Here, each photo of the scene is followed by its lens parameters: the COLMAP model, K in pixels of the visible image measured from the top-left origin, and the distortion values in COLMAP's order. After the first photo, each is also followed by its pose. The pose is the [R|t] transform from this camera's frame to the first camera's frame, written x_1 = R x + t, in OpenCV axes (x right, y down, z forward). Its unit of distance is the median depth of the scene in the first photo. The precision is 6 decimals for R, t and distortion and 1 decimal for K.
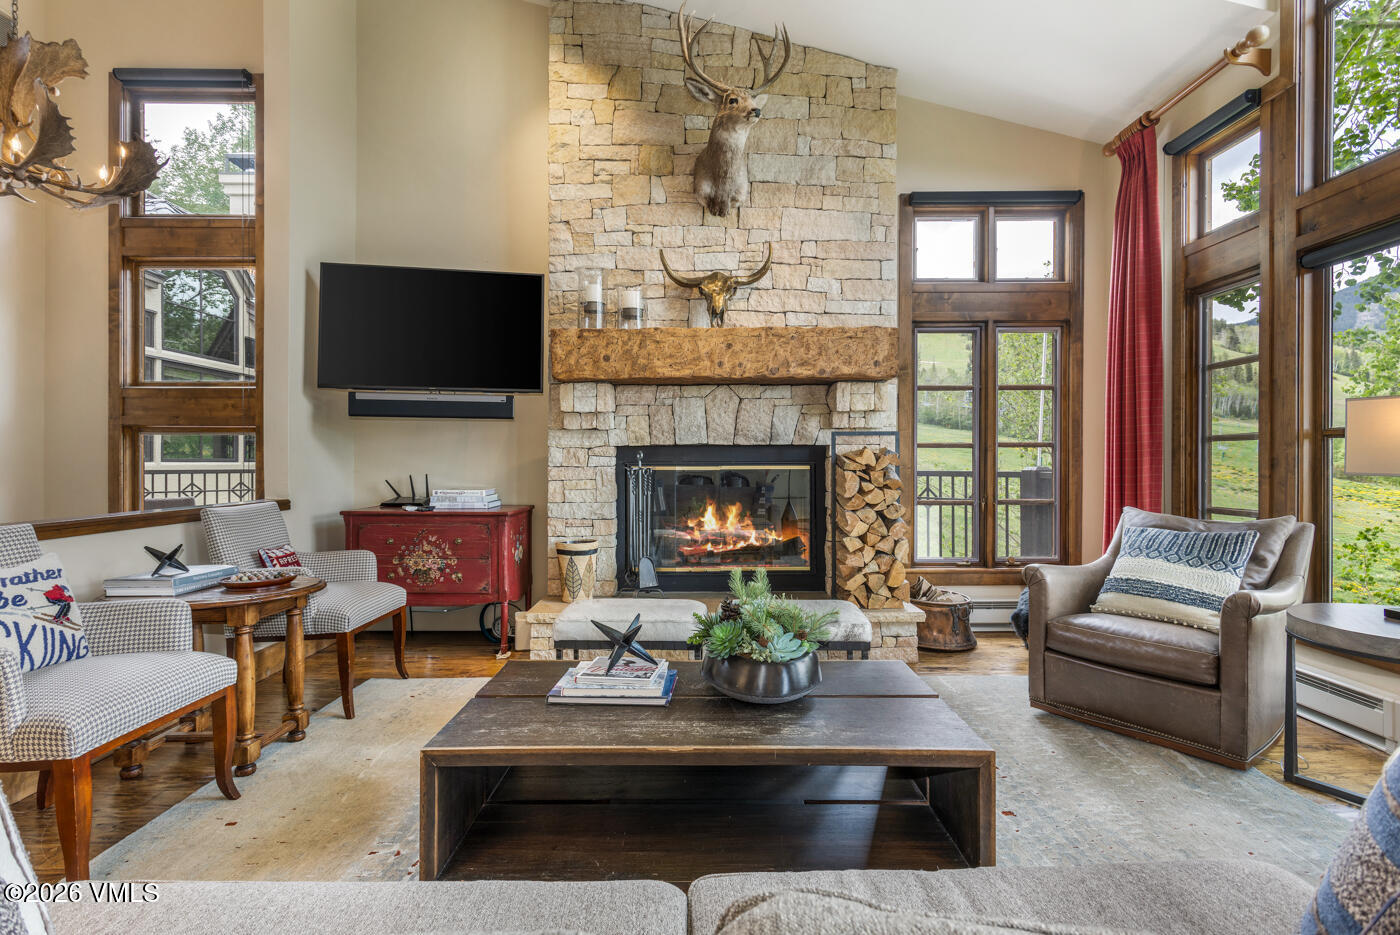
lens RADIAL K [[688.8, 0, 700.6], [0, 688.8, 463.2], [0, 0, 1]] dist [-0.002930, 0.010115]
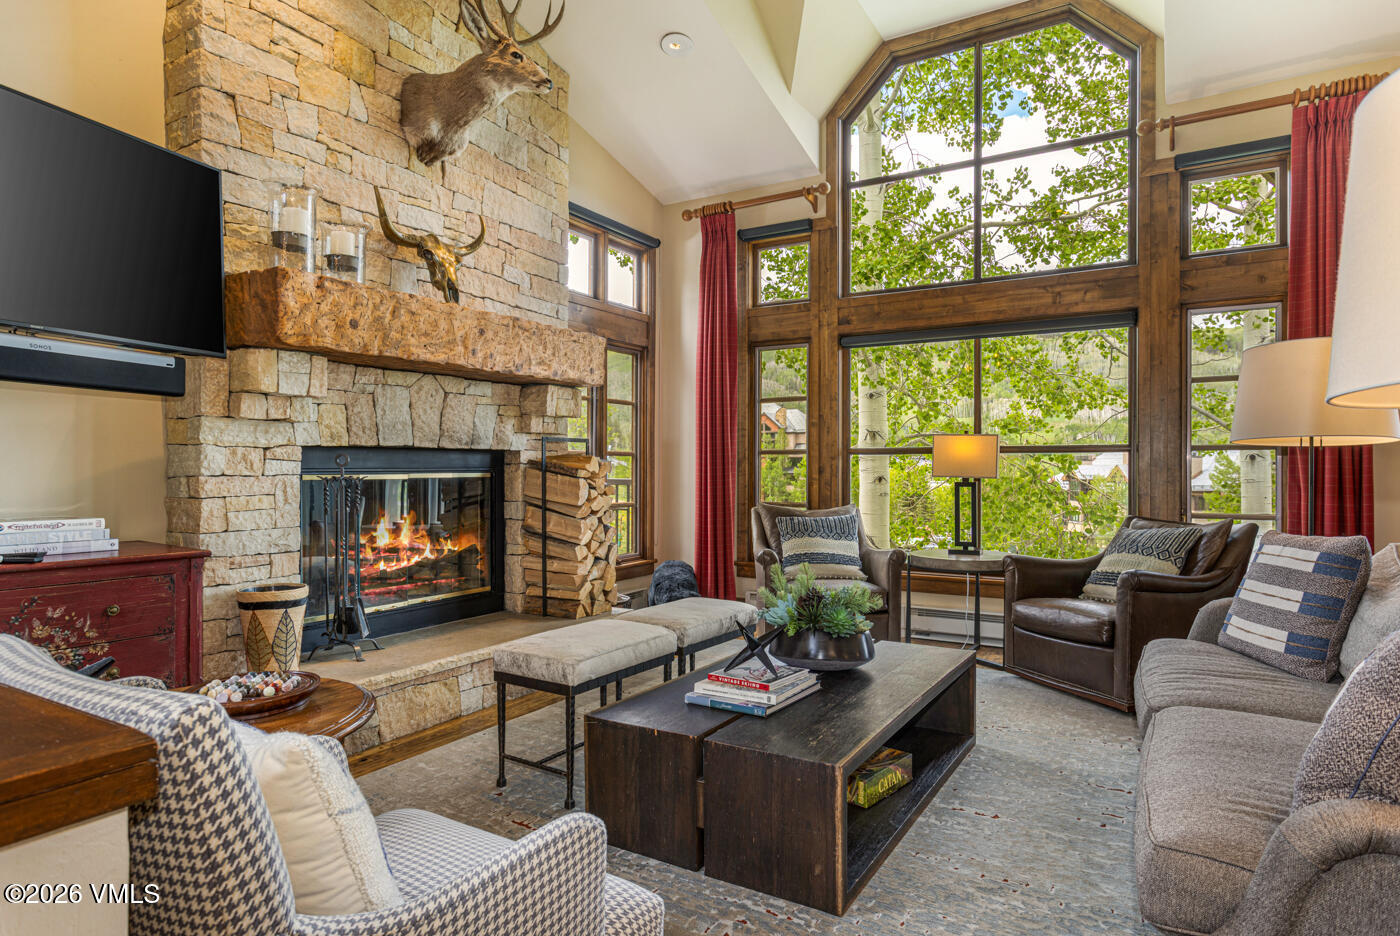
lens RADIAL K [[796.3, 0, 698.8], [0, 796.3, 472.0], [0, 0, 1]] dist [-0.000673, 0.000375]
pose [[0.522539, -0.001858, 0.852613, -0.605134], [0.000251, 0.999998, 0.002026, 0.000210], [-0.852615, -0.000844, 0.522539, 0.240392]]
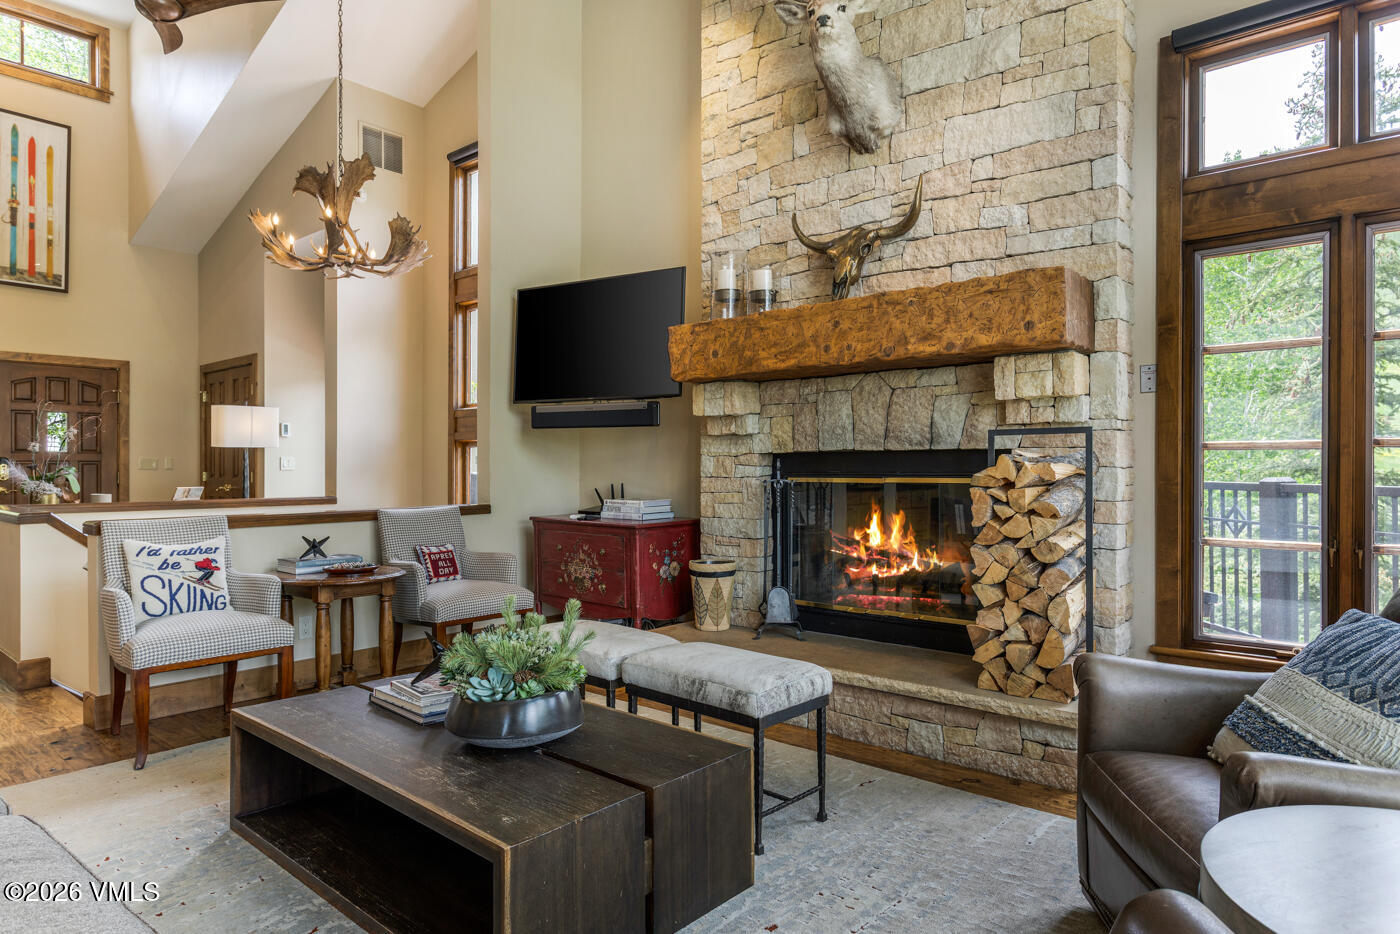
lens RADIAL K [[836.2, 0, 700.0], [0, 836.2, 467.0], [0, 0, 1]] dist [0.003828, 0.001436]
pose [[0.751590, 0.000643, -0.659630, 0.507115], [0.000344, 0.999999, 0.001368, -0.009667], [0.659630, -0.001255, 0.751589, 0.174658]]
